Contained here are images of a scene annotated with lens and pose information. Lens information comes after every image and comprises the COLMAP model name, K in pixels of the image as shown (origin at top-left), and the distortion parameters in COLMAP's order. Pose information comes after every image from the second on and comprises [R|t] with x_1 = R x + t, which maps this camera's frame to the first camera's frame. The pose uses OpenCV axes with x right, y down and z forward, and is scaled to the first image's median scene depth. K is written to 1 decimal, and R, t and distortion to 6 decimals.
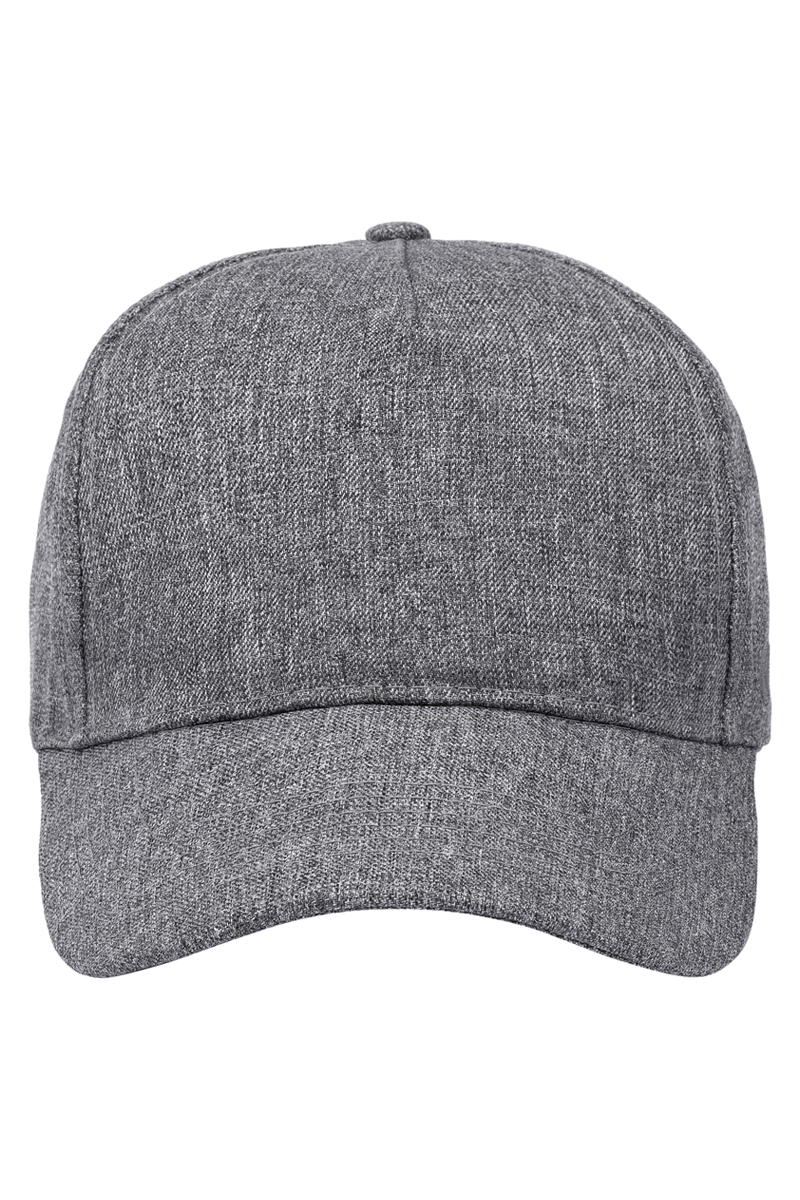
lens RADIAL K [[2929.8, 0, 395.3], [0, 2929.8, 602.4], [0, 0, 1]] dist [0.600063, 0.000000]
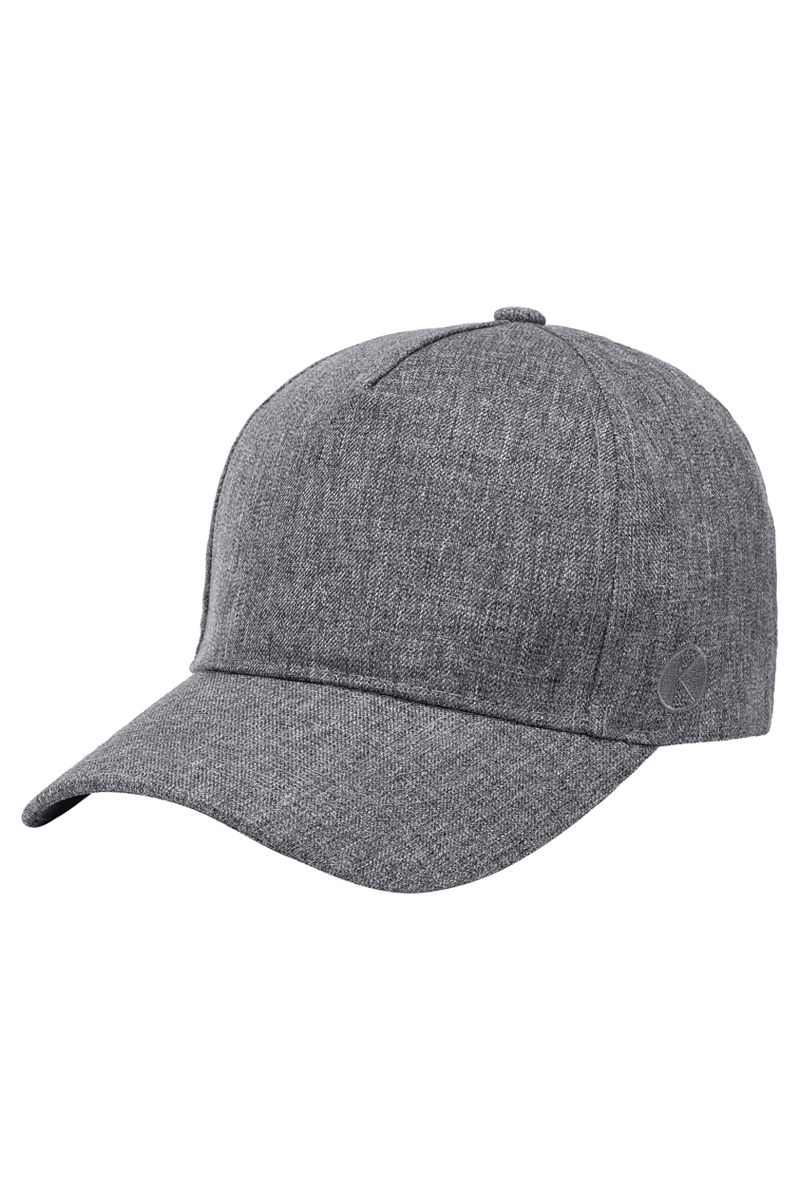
lens RADIAL K [[2929.8, 0, 404.4], [0, 2929.8, 600.0], [0, 0, 1]] dist [0.600063, 0.000000]
pose [[0.989174, 0.075857, 0.125618, -0.117858], [-0.075382, 0.997118, -0.008536, 0.008463], [-0.125904, -0.001025, 0.992042, -0.251658]]
